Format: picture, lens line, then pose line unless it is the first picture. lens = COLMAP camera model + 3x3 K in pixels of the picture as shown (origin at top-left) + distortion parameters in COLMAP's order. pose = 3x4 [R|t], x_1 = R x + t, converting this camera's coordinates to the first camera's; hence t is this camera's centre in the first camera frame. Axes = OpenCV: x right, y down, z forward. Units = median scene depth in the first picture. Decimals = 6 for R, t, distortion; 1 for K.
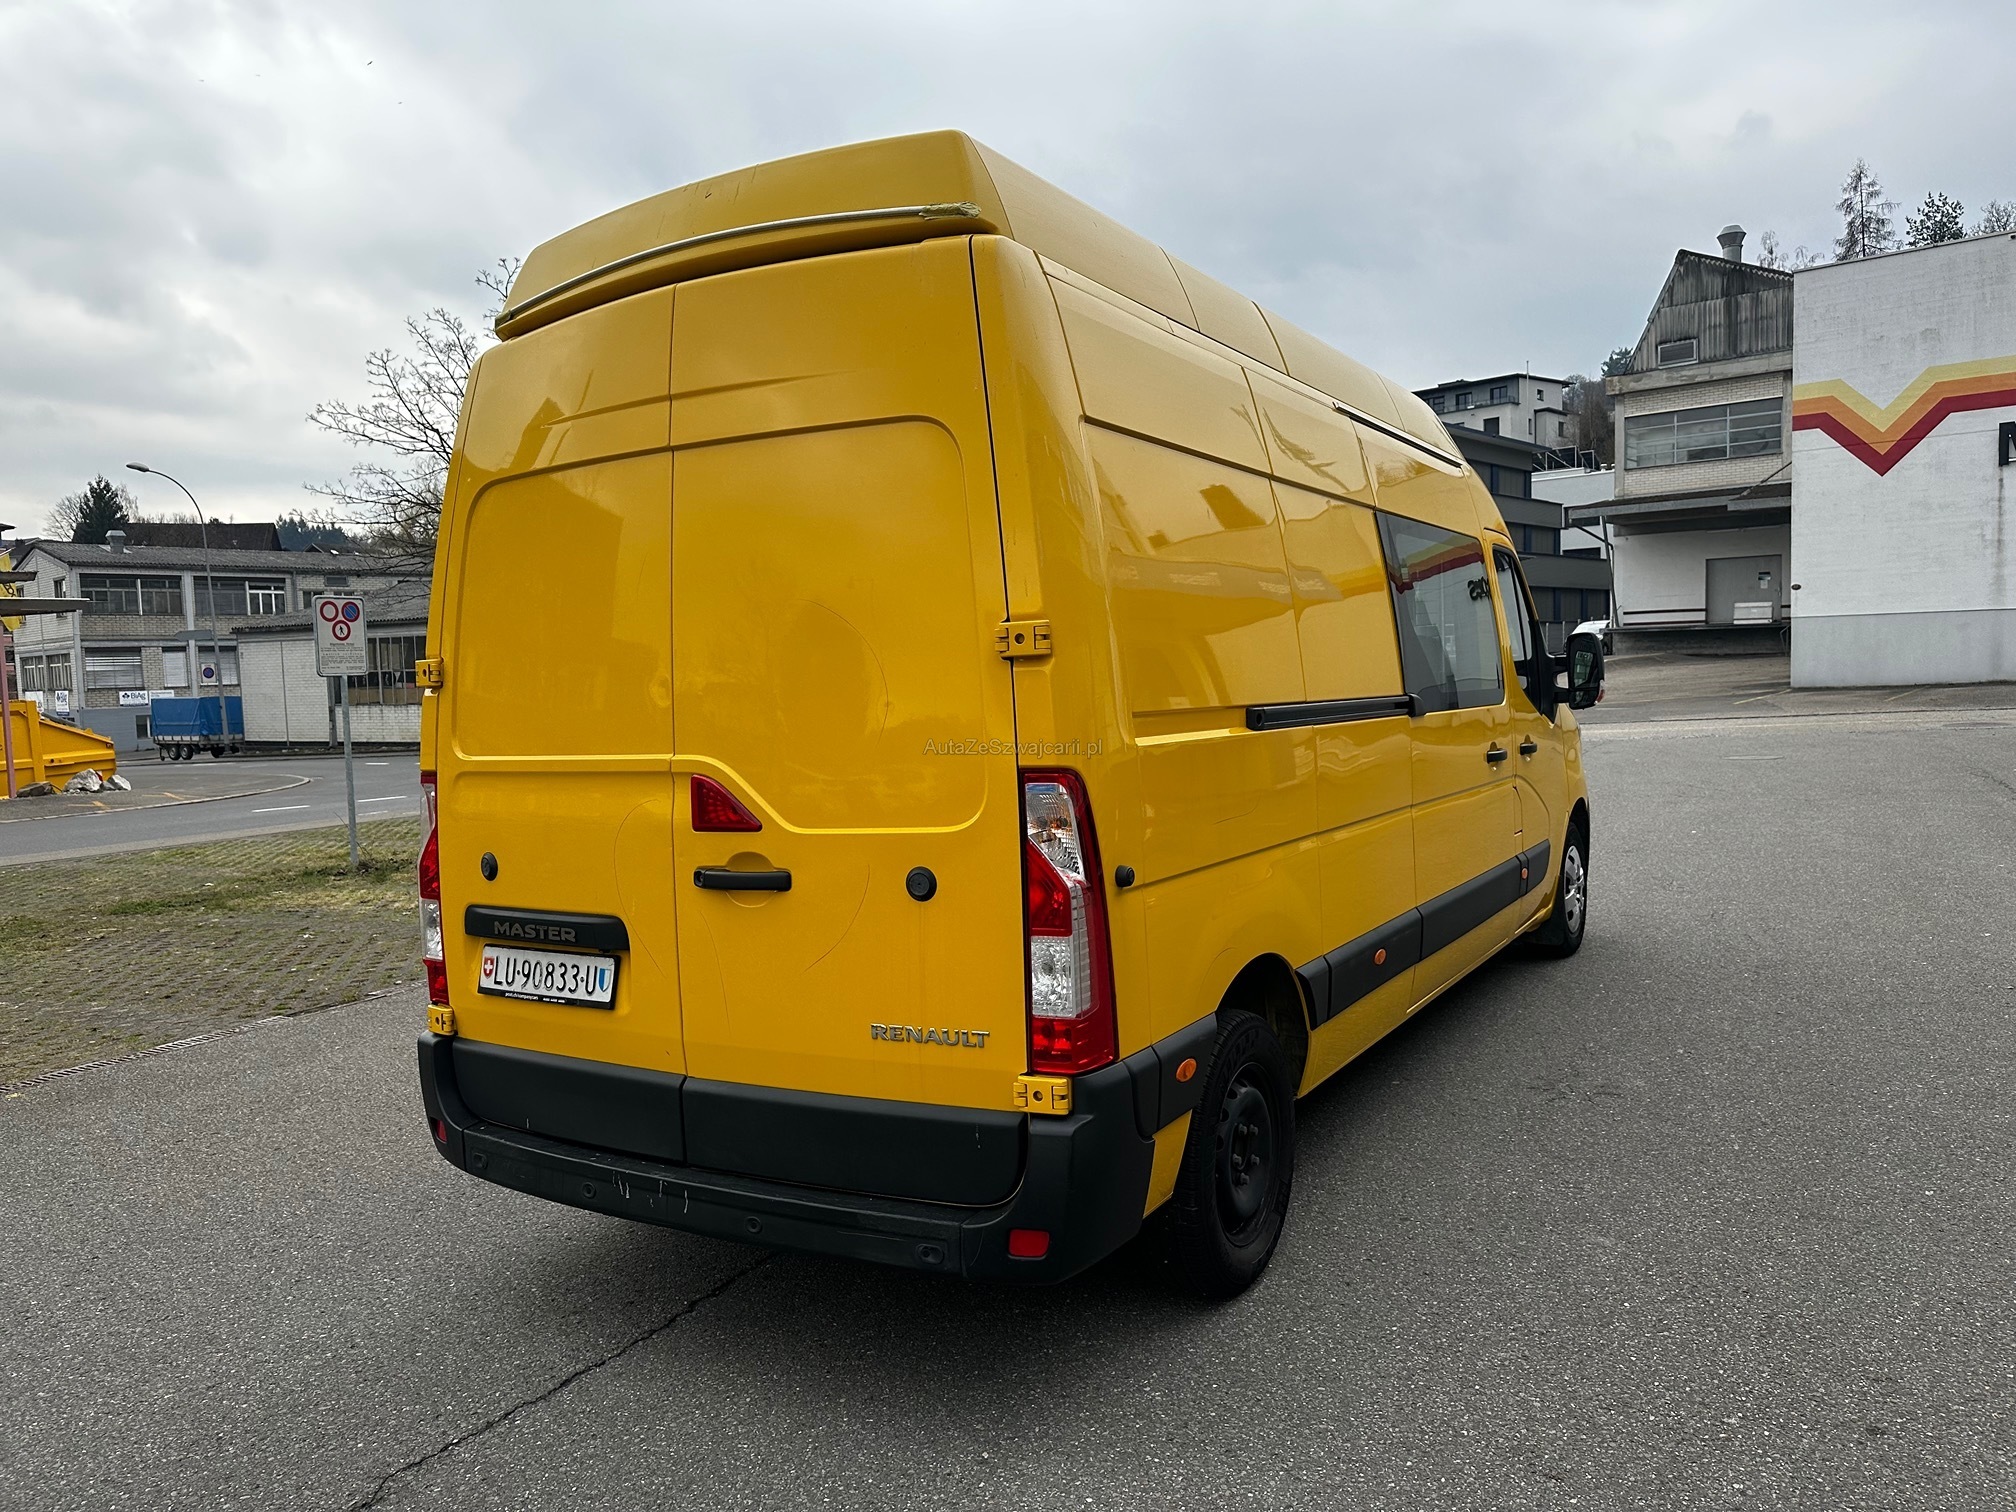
lens RADIAL K [[1439.7, 0, 1020.8], [0, 1439.7, 756.6], [0, 0, 1]] dist [0.012805, -0.010081]
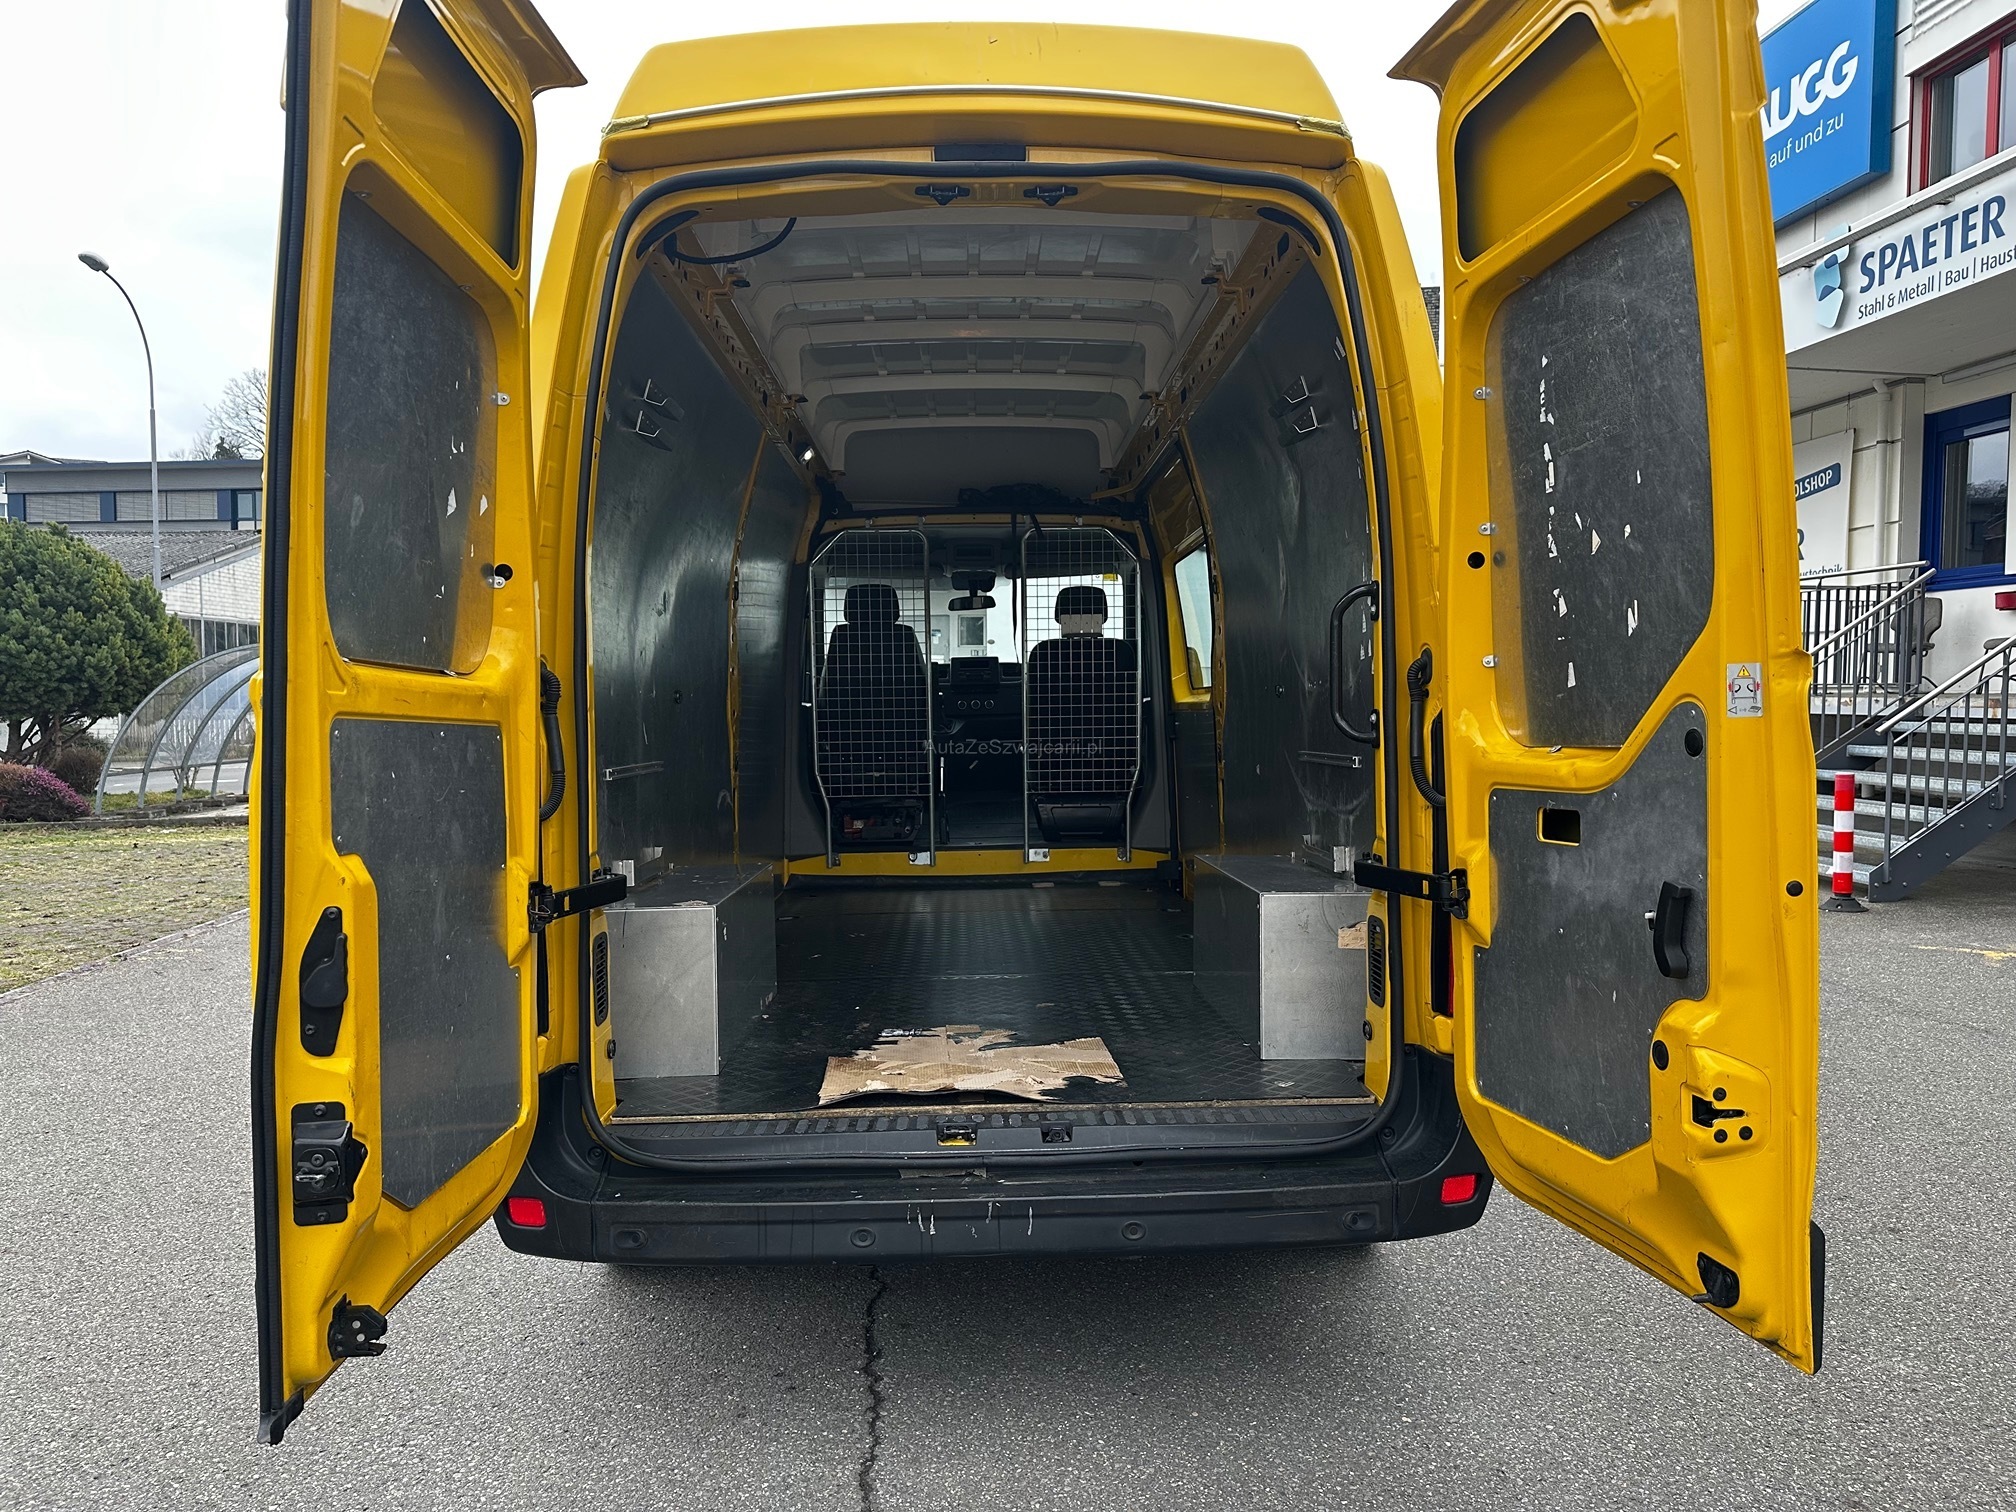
lens RADIAL K [[1439.7, 0, 1020.8], [0, 1439.7, 756.6], [0, 0, 1]] dist [0.012805, -0.010081]
pose [[0.831320, 0.011626, 0.555673, -0.586704], [0.005319, 0.999569, -0.028872, 0.053519], [-0.555769, 0.026958, 0.830900, 0.253297]]
